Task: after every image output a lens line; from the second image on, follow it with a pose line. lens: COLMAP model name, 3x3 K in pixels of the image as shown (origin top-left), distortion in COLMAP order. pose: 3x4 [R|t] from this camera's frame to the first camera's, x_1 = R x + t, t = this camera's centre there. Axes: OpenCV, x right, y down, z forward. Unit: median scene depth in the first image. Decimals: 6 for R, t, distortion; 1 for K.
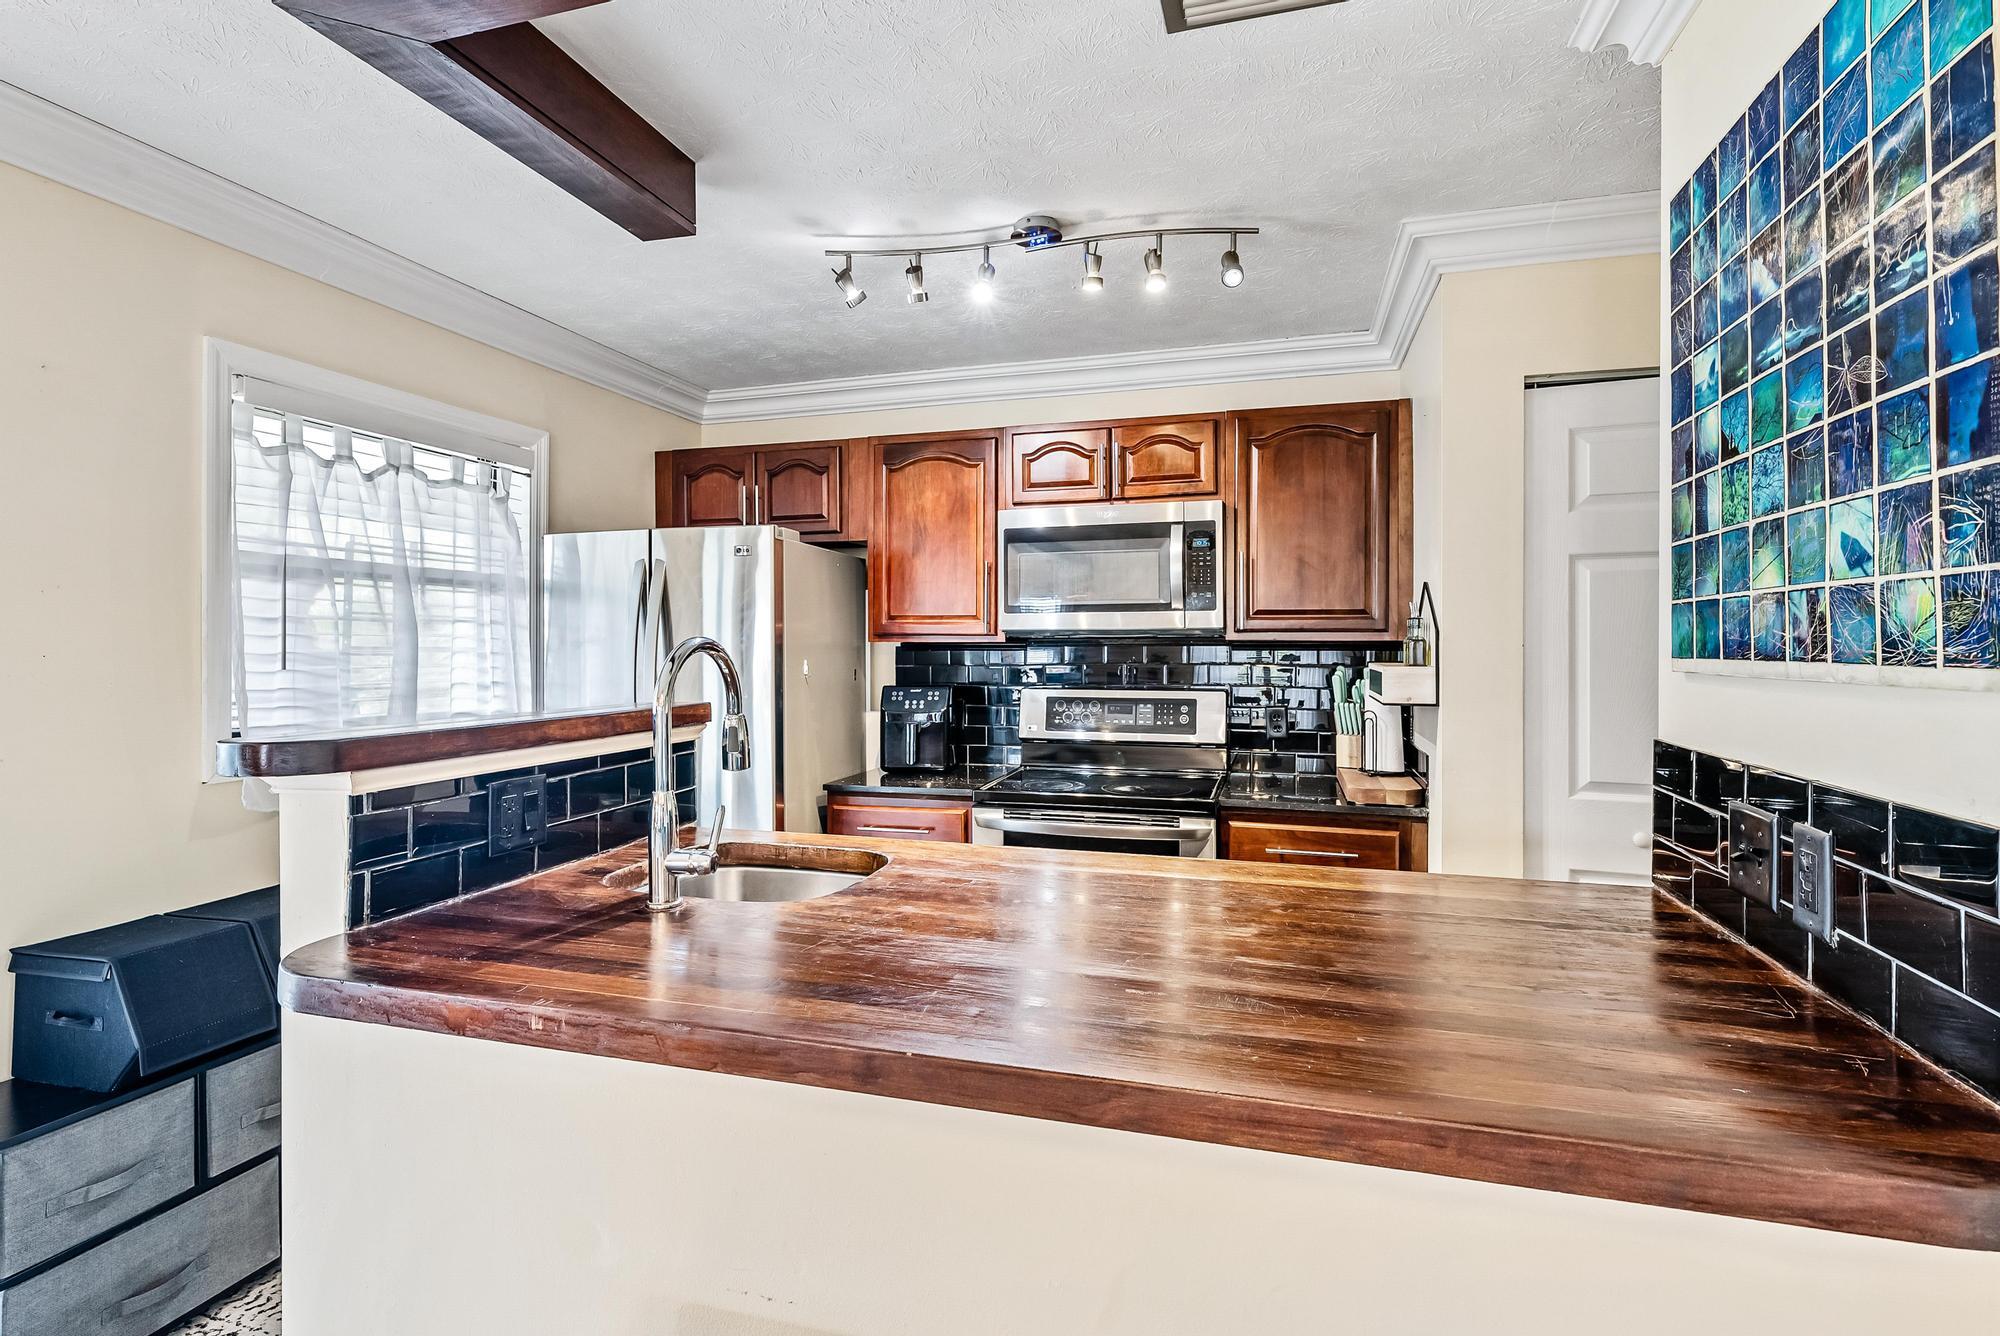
lens RADIAL K [[932.0, 0, 1012.6], [0, 932.0, 642.8], [0, 0, 1]] dist [0.004243, -0.000214]
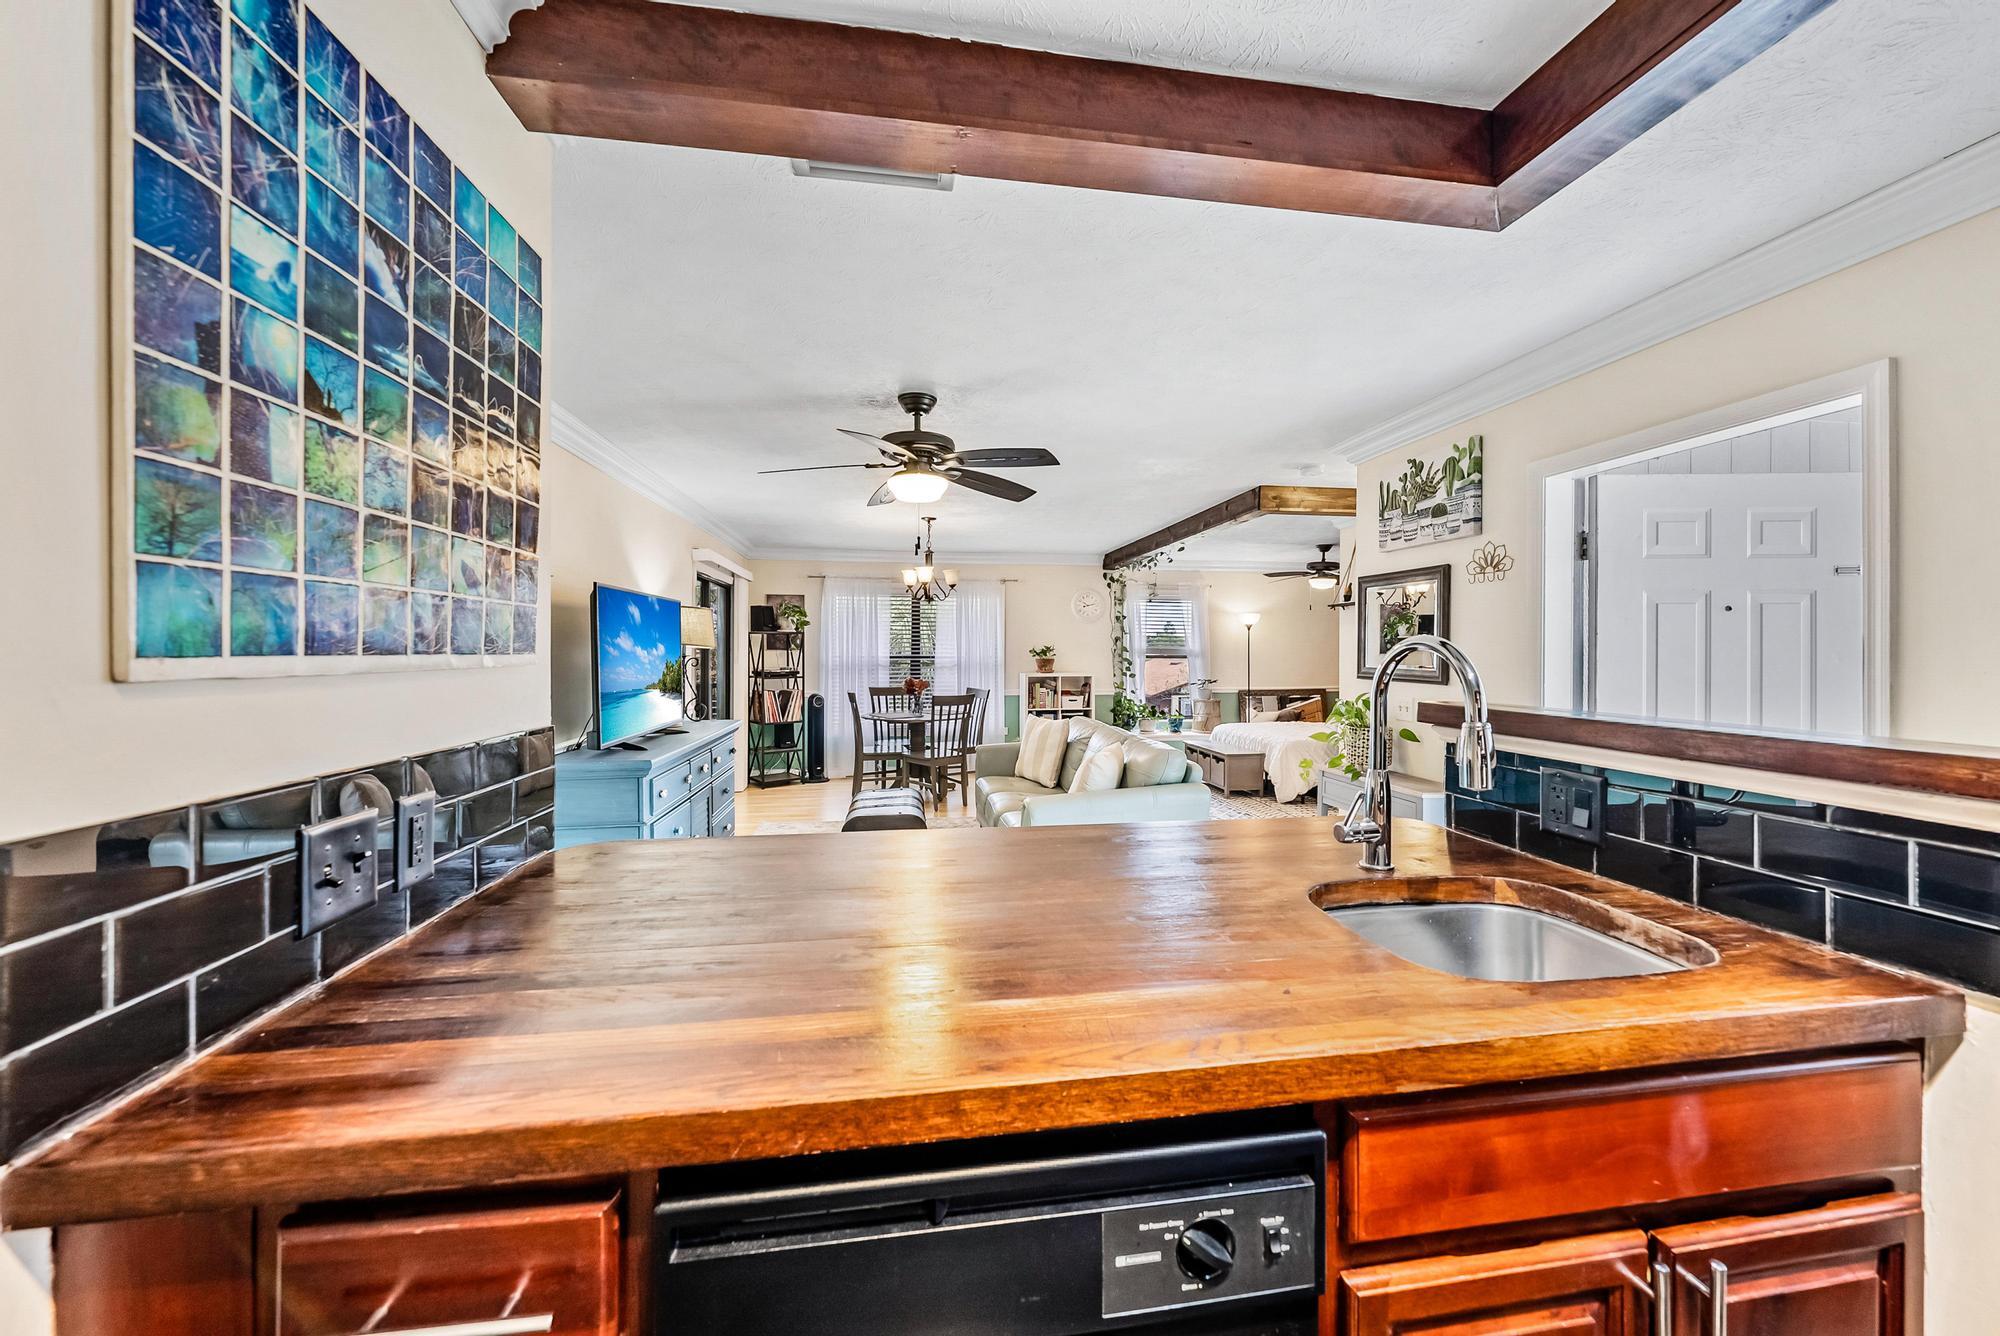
lens RADIAL K [[734.9, 0, 1015.5], [0, 734.9, 664.1], [0, 0, 1]] dist [-0.000117, 0.000027]
pose [[-0.904888, 0.006326, -0.425604, 0.200964], [-0.001126, 0.999851, 0.017253, 0.005540], [0.425649, 0.016091, -0.904745, 0.771380]]
